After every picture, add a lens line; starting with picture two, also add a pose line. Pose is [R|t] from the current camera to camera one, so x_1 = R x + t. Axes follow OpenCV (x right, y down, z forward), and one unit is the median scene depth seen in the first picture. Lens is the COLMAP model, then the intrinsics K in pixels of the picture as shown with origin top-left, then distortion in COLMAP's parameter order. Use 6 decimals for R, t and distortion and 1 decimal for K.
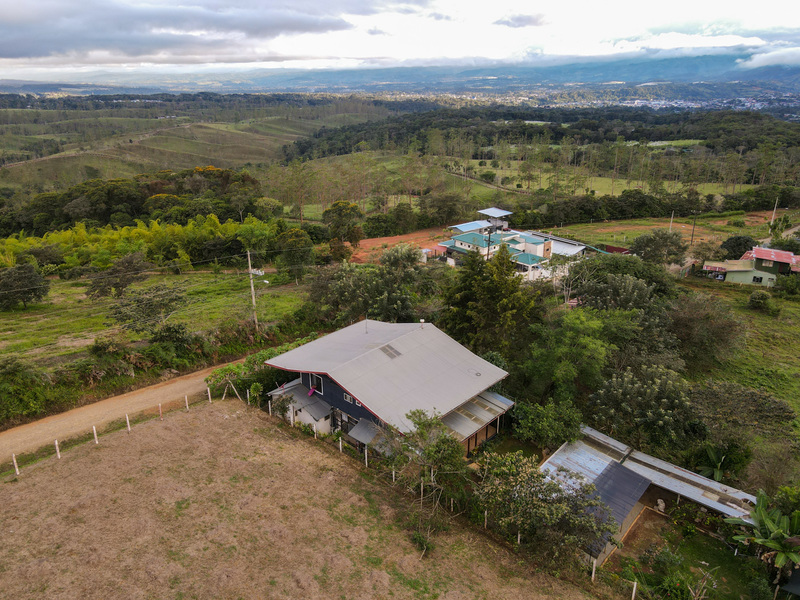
lens RADIAL K [[587.6, 0, 400.0], [0, 587.6, 300.0], [0, 0, 1]] dist [0.007883, 0.015246]
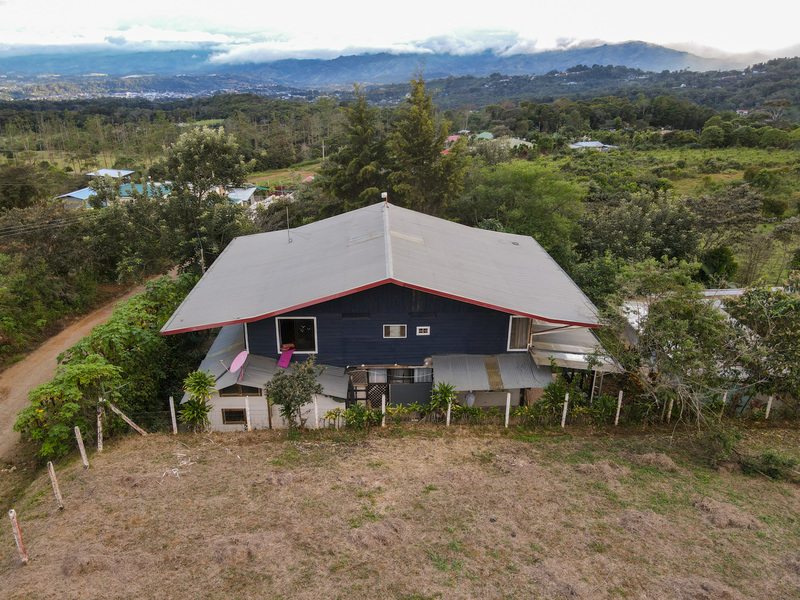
lens RADIAL K [[587.6, 0, 400.0], [0, 587.6, 300.0], [0, 0, 1]] dist [0.007883, 0.015246]
pose [[0.710409, -0.253610, 0.656507, -0.157786], [0.247632, 0.963241, 0.104139, 0.033911], [-0.658785, 0.088591, 0.747097, 0.234396]]
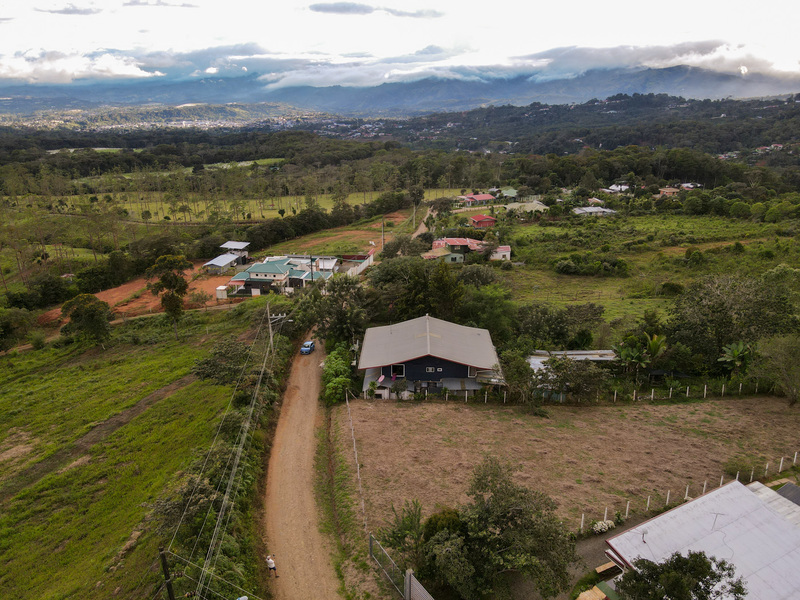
lens RADIAL K [[587.6, 0, 400.0], [0, 587.6, 300.0], [0, 0, 1]] dist [0.007883, 0.015246]
pose [[0.756362, -0.219014, 0.616400, -0.404043], [0.237813, 0.969875, 0.052796, -0.042130], [-0.609394, 0.106655, 0.785661, -0.069290]]
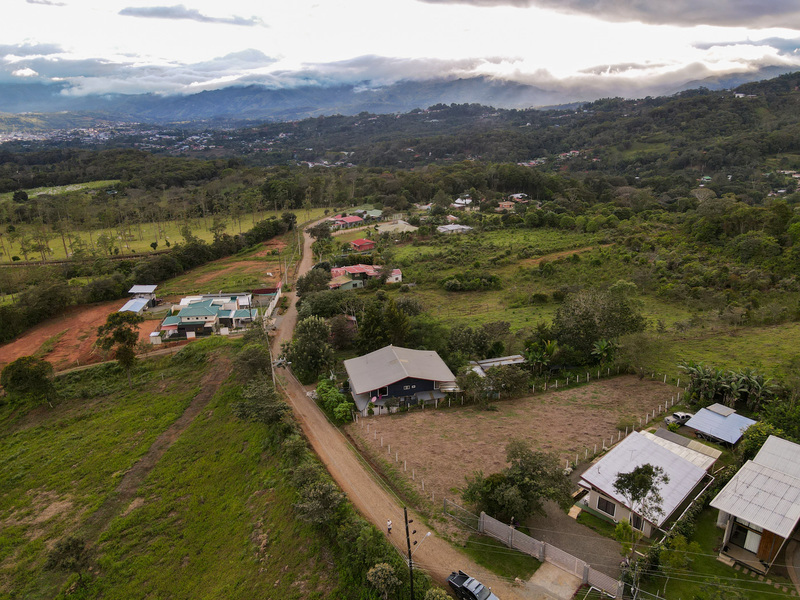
lens RADIAL K [[587.6, 0, 400.0], [0, 587.6, 300.0], [0, 0, 1]] dist [0.007883, 0.015246]
pose [[0.545516, -0.274004, 0.792044, -0.622974], [0.307312, 0.944619, 0.115127, -0.137874], [-0.779725, 0.180601, 0.599509, -0.098368]]
